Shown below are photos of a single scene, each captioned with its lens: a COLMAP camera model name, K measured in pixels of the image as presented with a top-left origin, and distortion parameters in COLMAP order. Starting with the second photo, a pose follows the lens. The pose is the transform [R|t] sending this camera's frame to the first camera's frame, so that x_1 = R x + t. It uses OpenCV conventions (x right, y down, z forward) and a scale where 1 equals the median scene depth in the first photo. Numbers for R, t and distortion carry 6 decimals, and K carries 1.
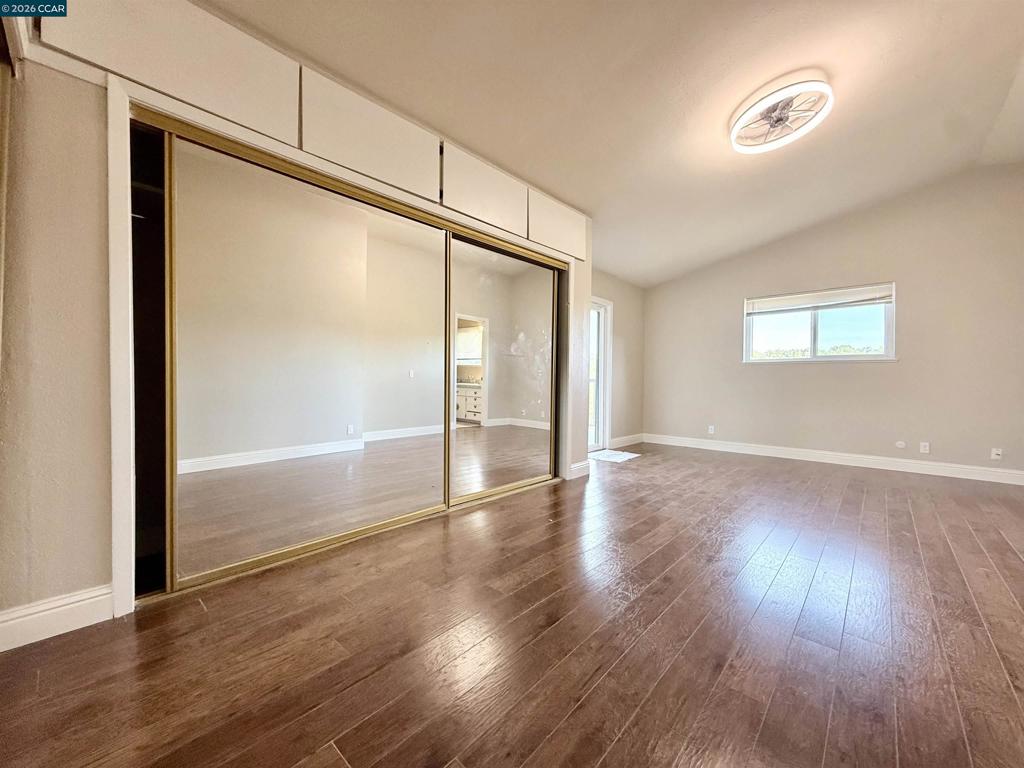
lens RADIAL K [[407.4, 0, 509.7], [0, 407.4, 383.3], [0, 0, 1]] dist [-0.000930, -0.000011]
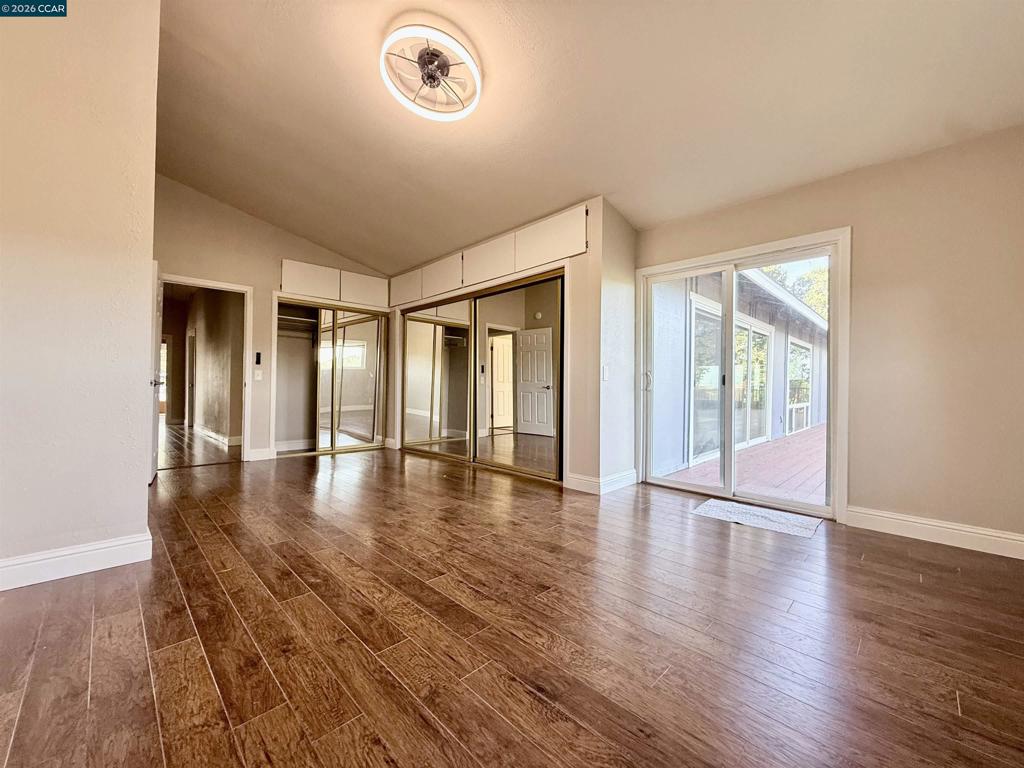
lens RADIAL K [[407.4, 0, 509.7], [0, 407.4, 383.3], [0, 0, 1]] dist [-0.000930, -0.000011]
pose [[-0.051319, -0.020966, -0.998462, 1.625403], [-0.029007, 0.999389, -0.019494, 0.019280], [0.998261, 0.027962, -0.051896, 1.320679]]
